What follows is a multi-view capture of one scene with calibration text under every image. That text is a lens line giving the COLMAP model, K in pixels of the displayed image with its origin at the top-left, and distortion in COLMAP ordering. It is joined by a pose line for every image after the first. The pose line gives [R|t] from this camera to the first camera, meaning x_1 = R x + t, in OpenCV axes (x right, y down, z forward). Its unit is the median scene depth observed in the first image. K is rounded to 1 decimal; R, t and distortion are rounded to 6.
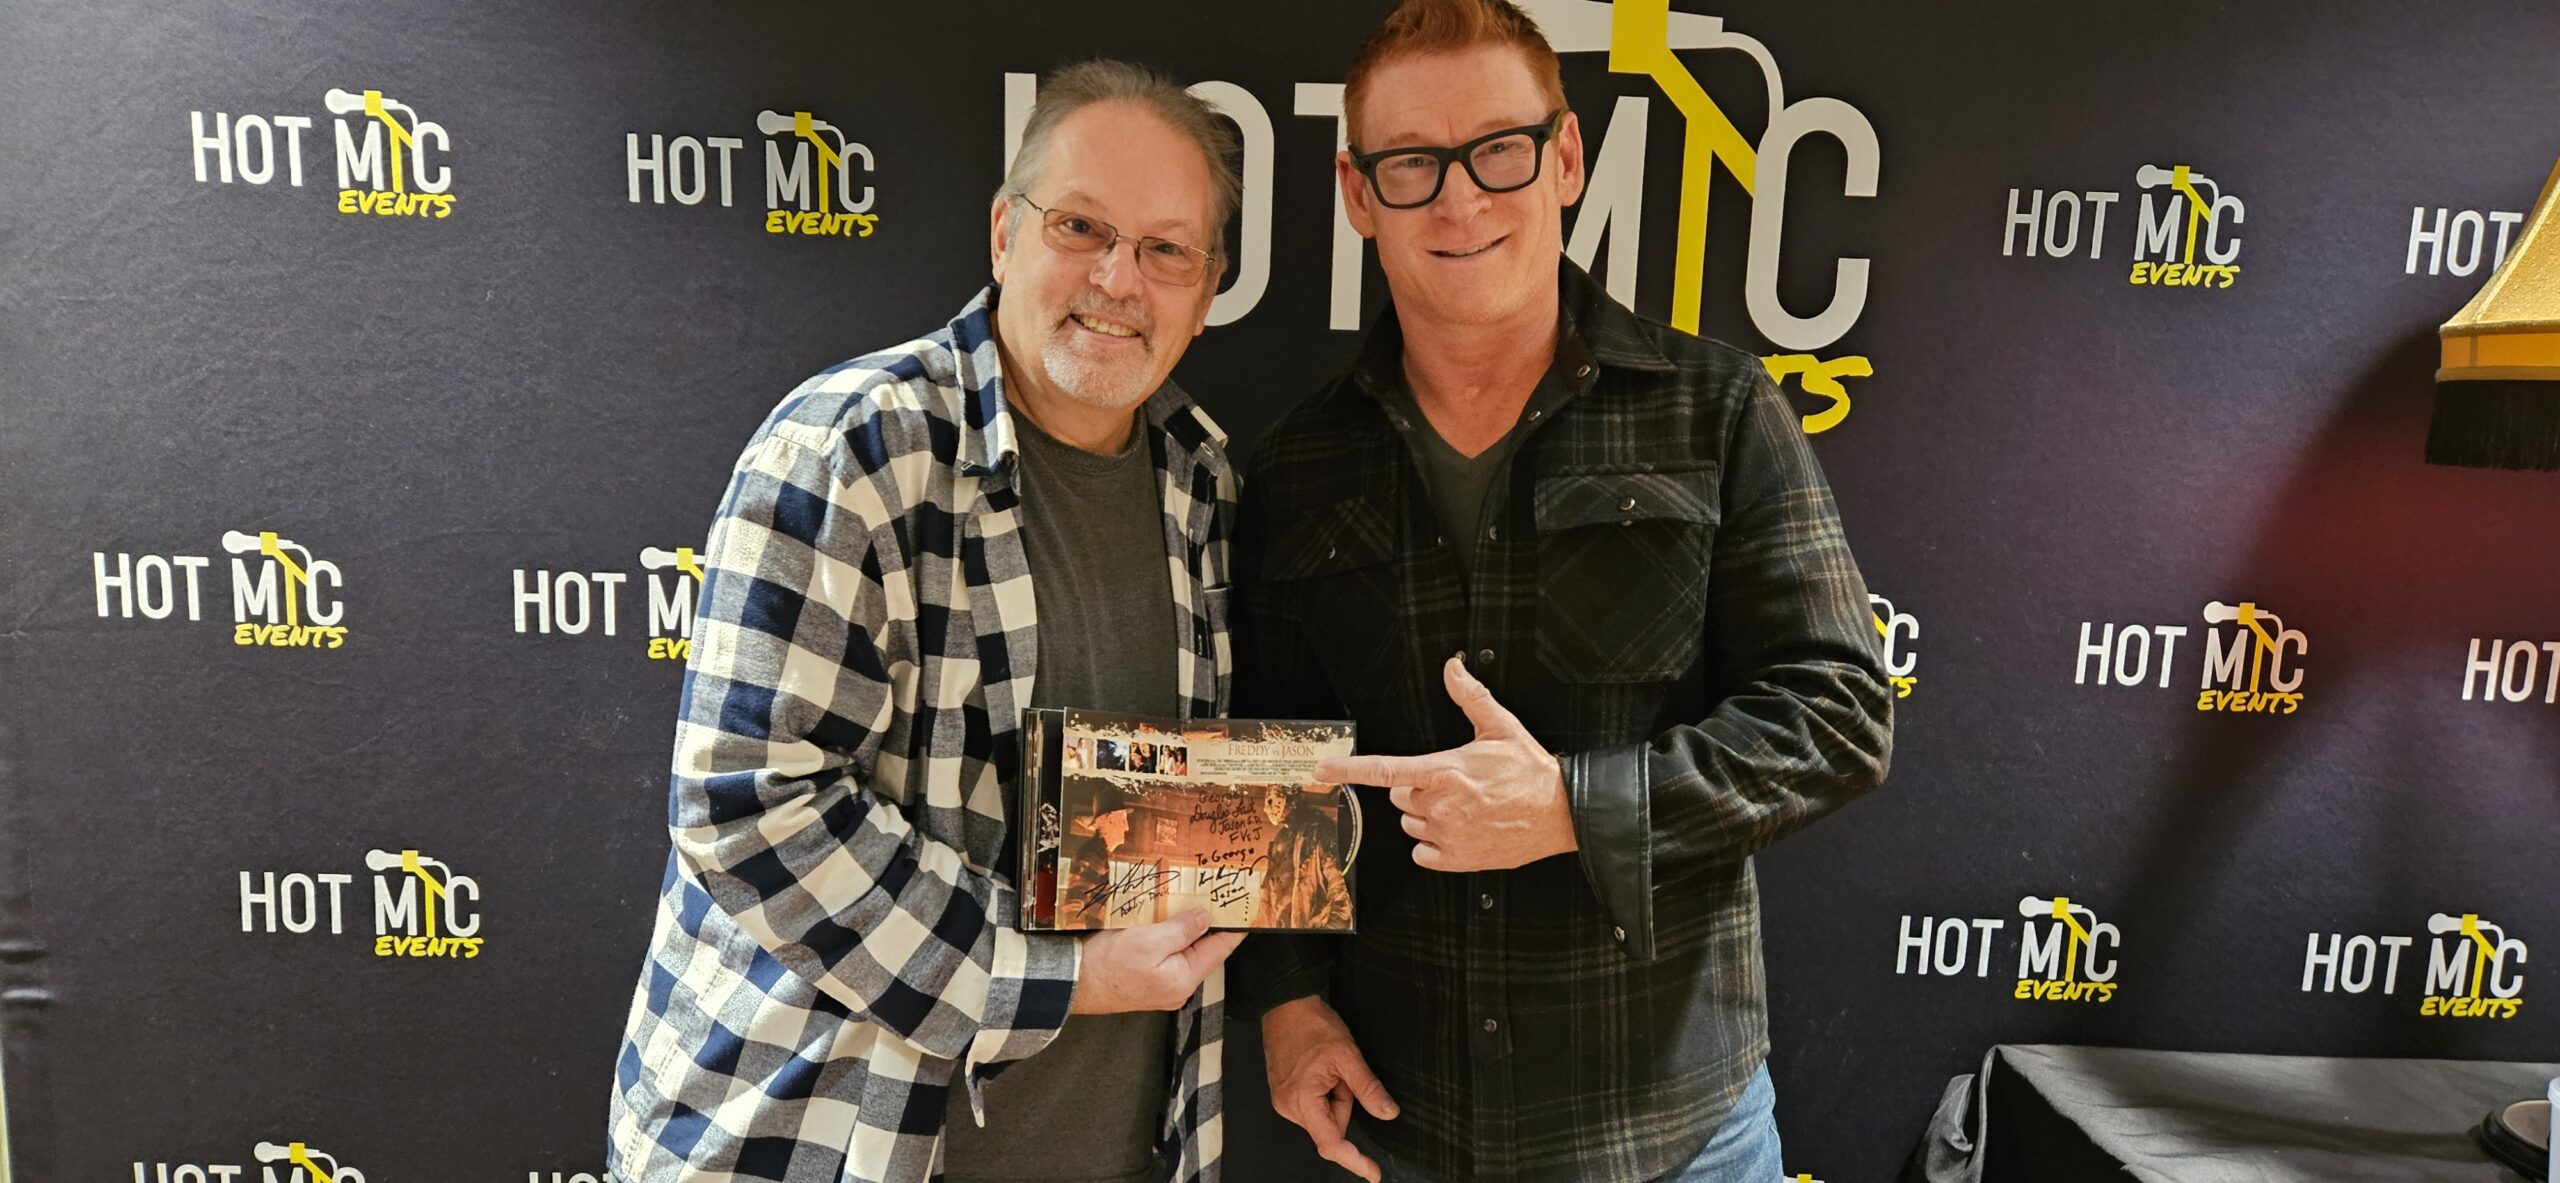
lens RADIAL K [[1720.1, 0, 1277.6], [0, 1720.1, 579.7], [0, 0, 1]] dist [0.083483, -0.068711]
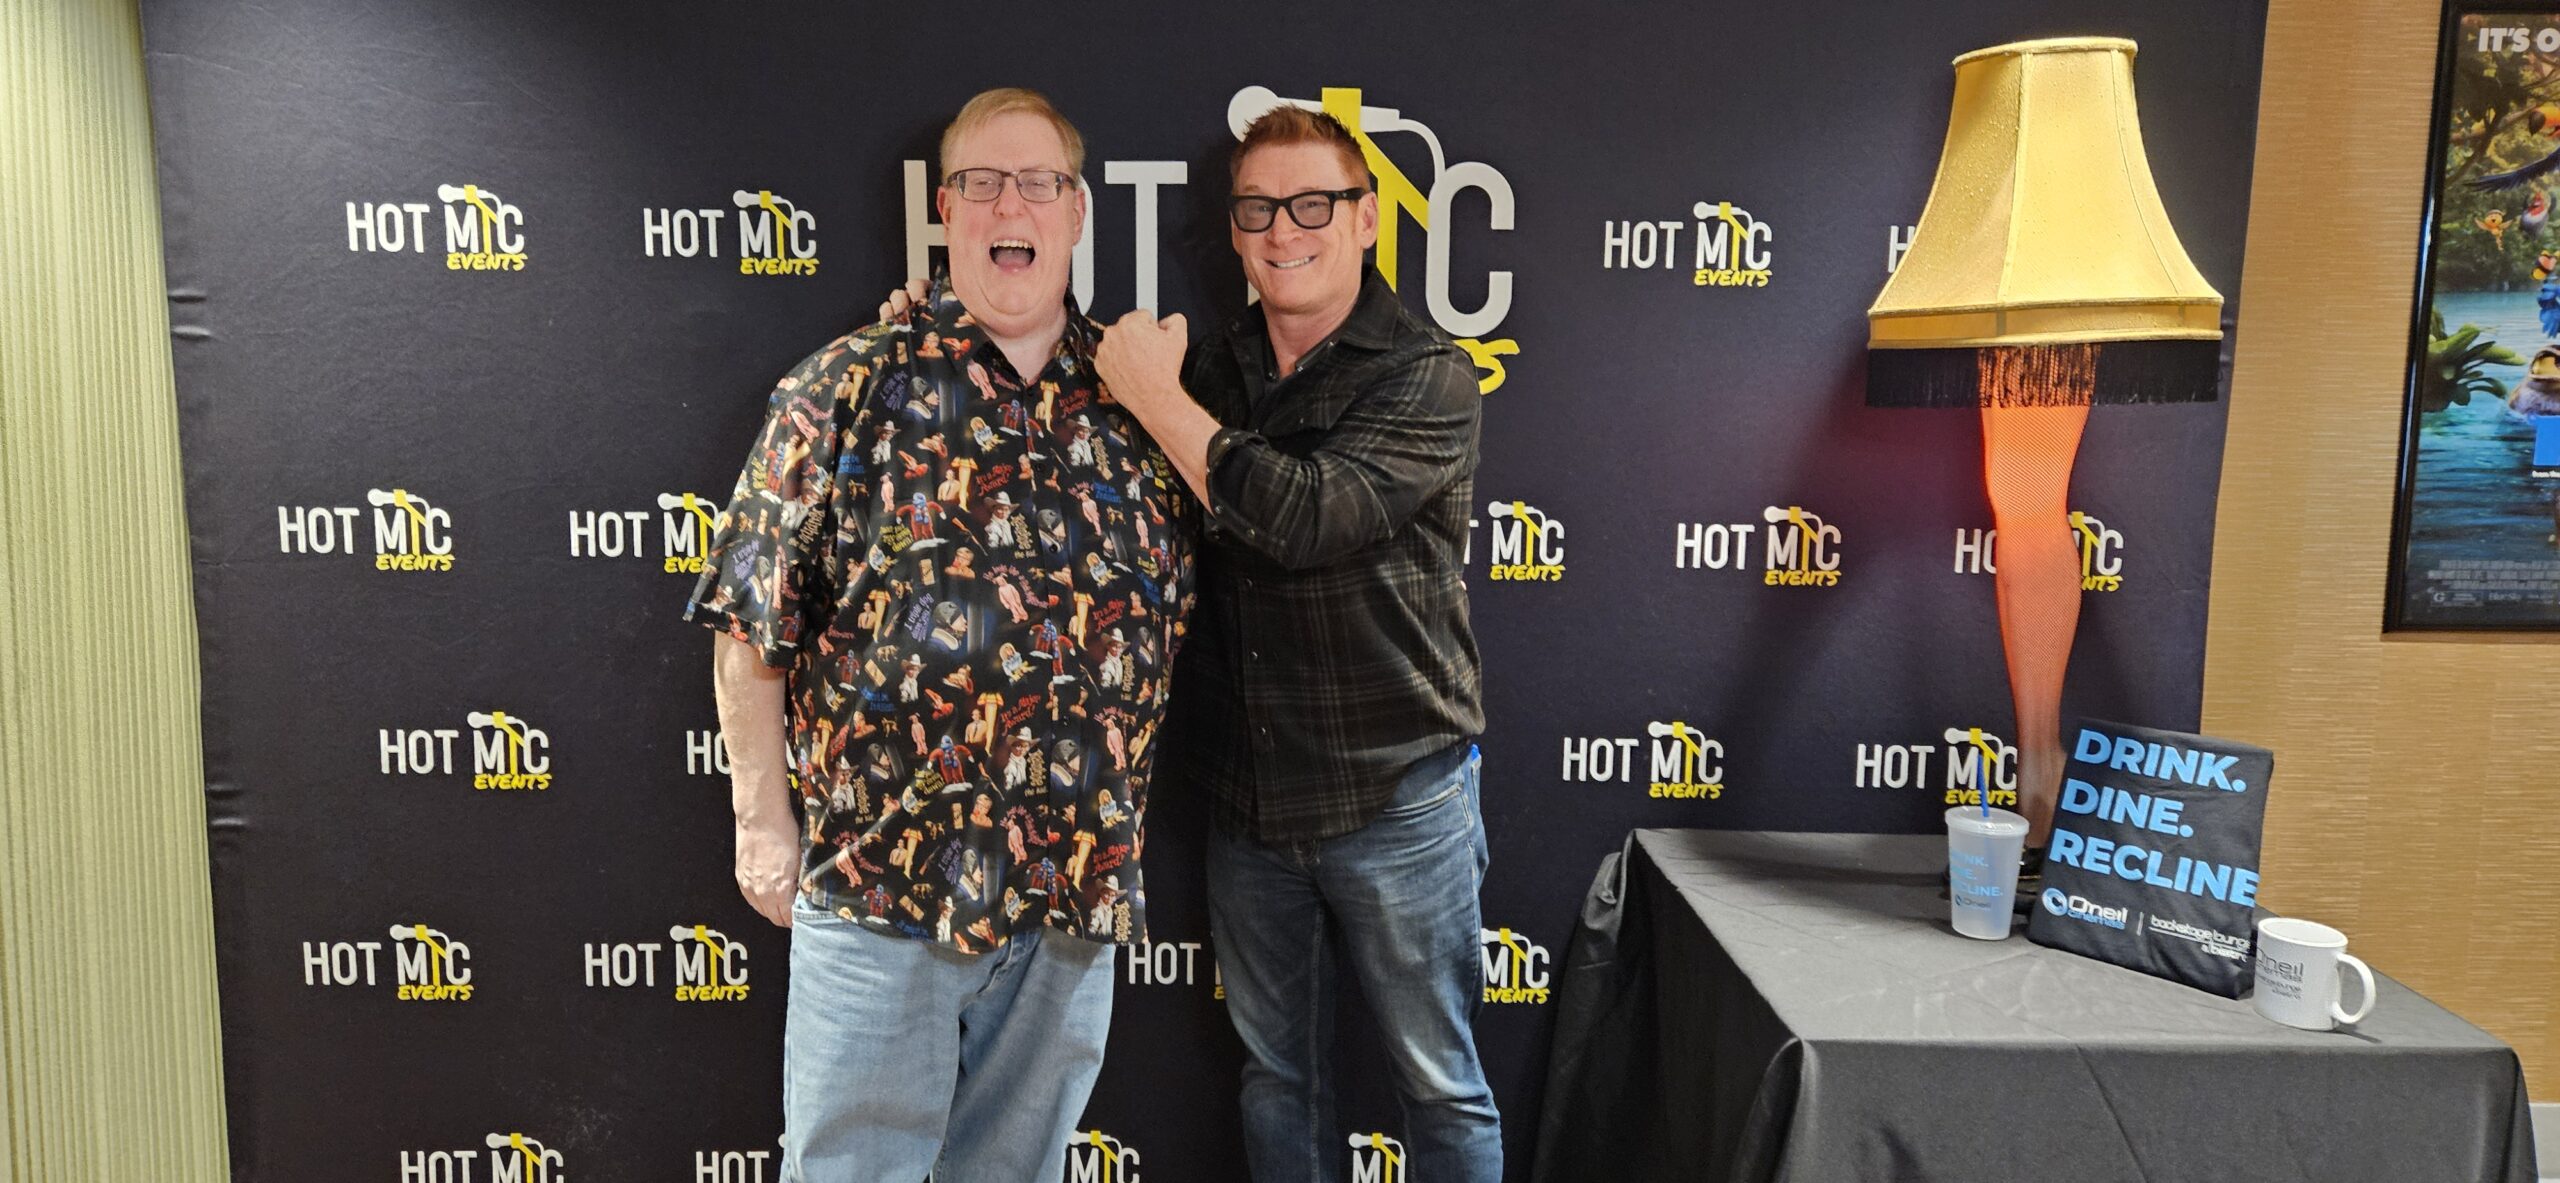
lens RADIAL K [[1720.1, 0, 1300.5], [0, 1720.1, 512.6], [0, 0, 1]] dist [0.083483, -0.068711]
pose [[0.999579, -0.025104, -0.014559, 0.181722], [0.024595, 0.999115, -0.034120, 0.057966], [0.015403, 0.033747, 0.999312, -0.417672]]
